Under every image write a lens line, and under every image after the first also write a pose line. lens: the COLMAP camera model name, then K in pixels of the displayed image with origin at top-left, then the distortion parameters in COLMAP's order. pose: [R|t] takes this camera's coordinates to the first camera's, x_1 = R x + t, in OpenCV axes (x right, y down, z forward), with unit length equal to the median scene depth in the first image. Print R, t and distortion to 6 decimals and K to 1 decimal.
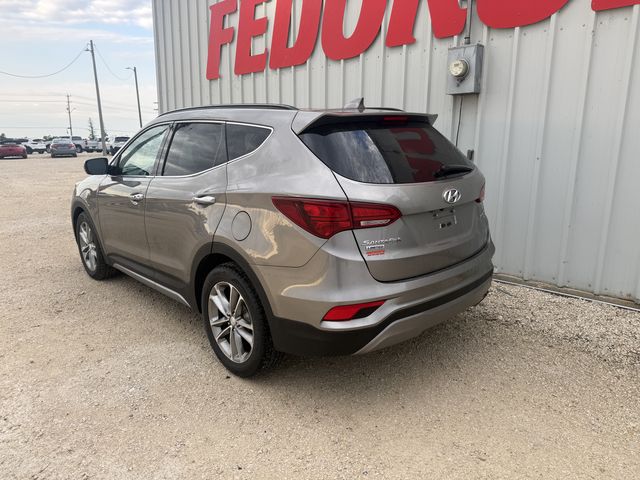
lens RADIAL K [[461.5, 0, 319.4], [0, 461.5, 238.5], [0, 0, 1]] dist [0.018618, -0.028135]
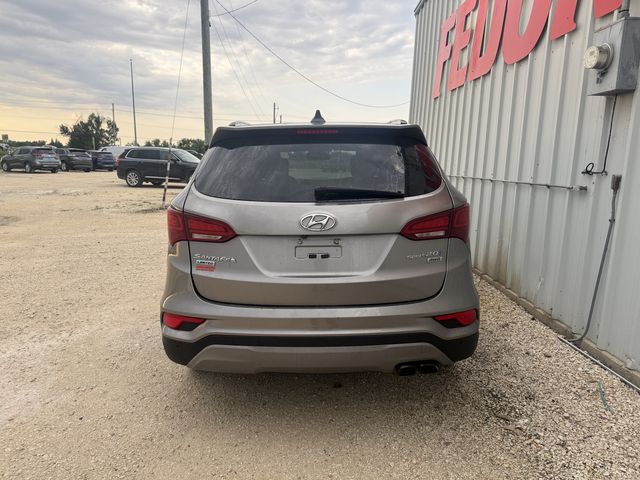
lens RADIAL K [[461.5, 0, 319.5], [0, 461.5, 240.1], [0, 0, 1]] dist [0.018618, -0.028135]
pose [[0.725432, 0.130781, -0.675755, 0.482411], [-0.160047, 0.986923, 0.019189, -0.043354], [0.669428, 0.094233, 0.736876, 0.230244]]
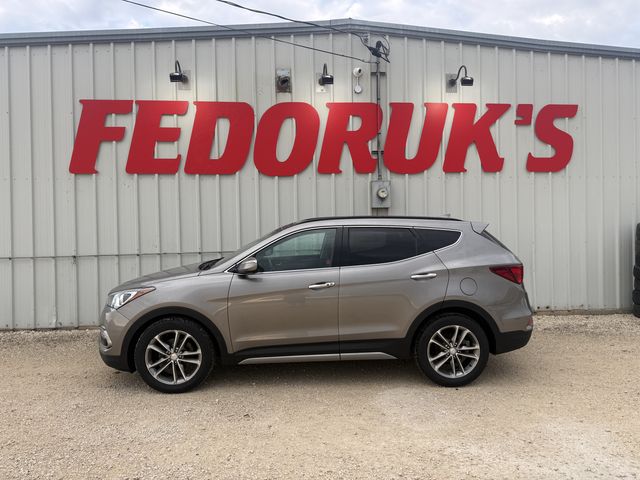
lens RADIAL K [[461.5, 0, 321.2], [0, 461.5, 241.0], [0, 0, 1]] dist [0.018618, -0.028135]
pose [[0.629359, -0.019933, 0.776859, -1.055562], [0.172664, 0.978270, -0.114780, -0.051849], [-0.757690, 0.206373, 0.619125, 0.185182]]
